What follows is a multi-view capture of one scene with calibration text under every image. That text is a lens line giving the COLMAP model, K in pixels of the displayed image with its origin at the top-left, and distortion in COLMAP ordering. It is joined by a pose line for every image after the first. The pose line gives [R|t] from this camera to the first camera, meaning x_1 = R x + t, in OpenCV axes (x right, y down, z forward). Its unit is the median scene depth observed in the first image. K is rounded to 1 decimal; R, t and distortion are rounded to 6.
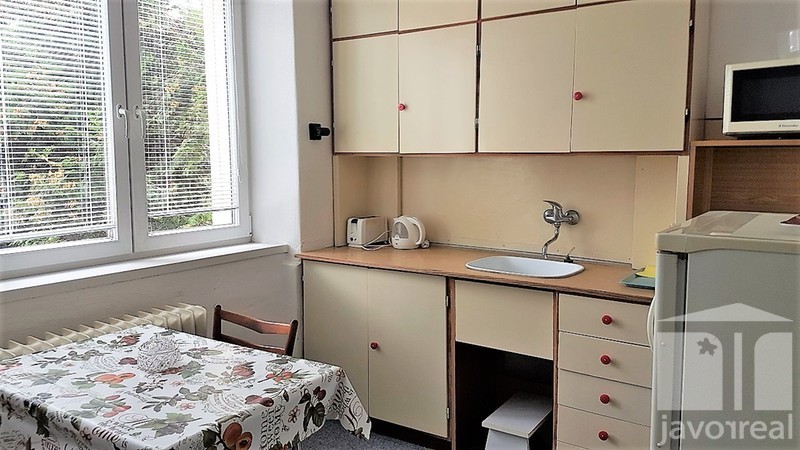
lens RADIAL K [[659.8, 0, 395.5], [0, 659.8, 222.3], [0, 0, 1]] dist [0.285792, -0.460839]
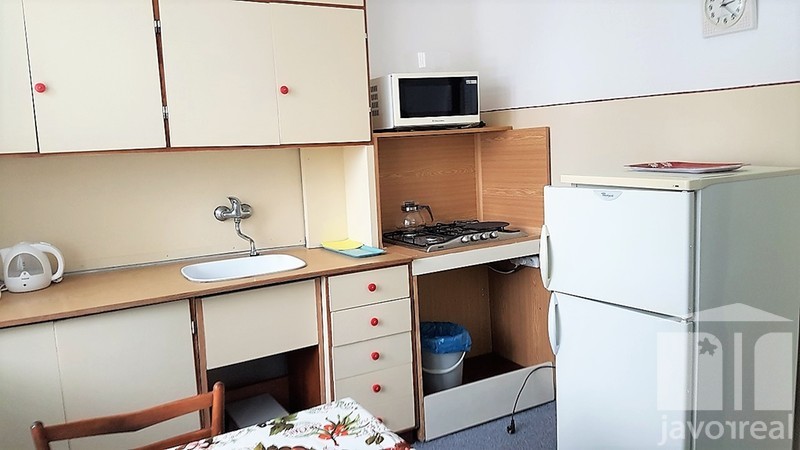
lens RADIAL K [[659.8, 0, 395.5], [0, 659.8, 222.3], [0, 0, 1]] dist [0.285792, -0.460839]
pose [[0.400854, -0.133799, 0.906319, -0.668278], [0.137027, 0.986906, 0.085091, -0.055578], [-0.905837, 0.090081, 0.413939, 0.477607]]
